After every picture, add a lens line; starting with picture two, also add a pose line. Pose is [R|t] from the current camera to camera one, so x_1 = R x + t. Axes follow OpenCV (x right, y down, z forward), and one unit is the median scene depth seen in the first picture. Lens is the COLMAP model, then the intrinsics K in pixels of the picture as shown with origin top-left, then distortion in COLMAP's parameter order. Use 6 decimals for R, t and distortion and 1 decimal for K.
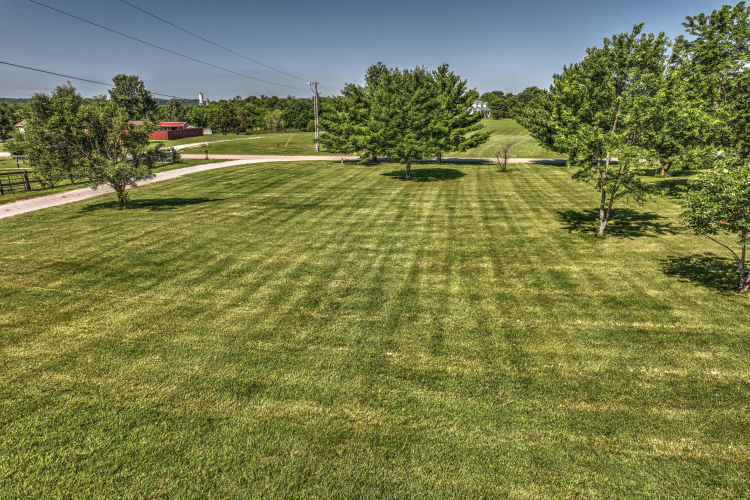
lens RADIAL K [[535.2, 0, 375.6], [0, 535.2, 250.7], [0, 0, 1]] dist [-0.003985, 0.023625]
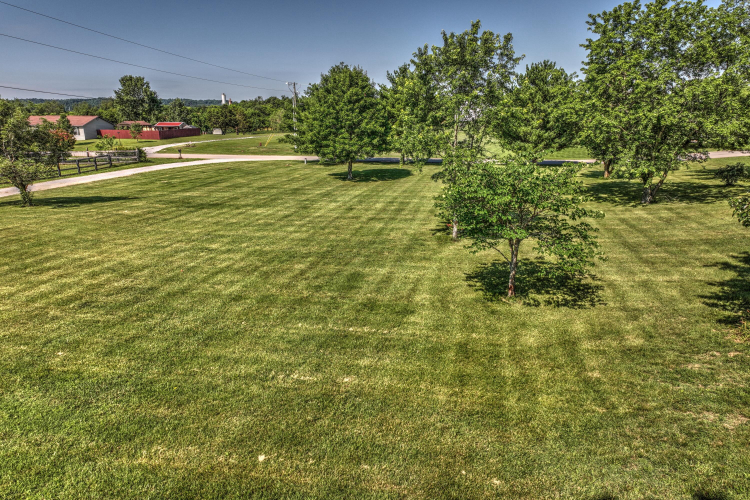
lens RADIAL K [[535.2, 0, 374.6], [0, 535.2, 249.1], [0, 0, 1]] dist [-0.003985, 0.023625]
pose [[0.998795, 0.012989, -0.047322, 0.242353], [-0.013166, 0.999907, -0.003441, -0.001987], [0.047273, 0.004060, 0.998874, 0.012539]]
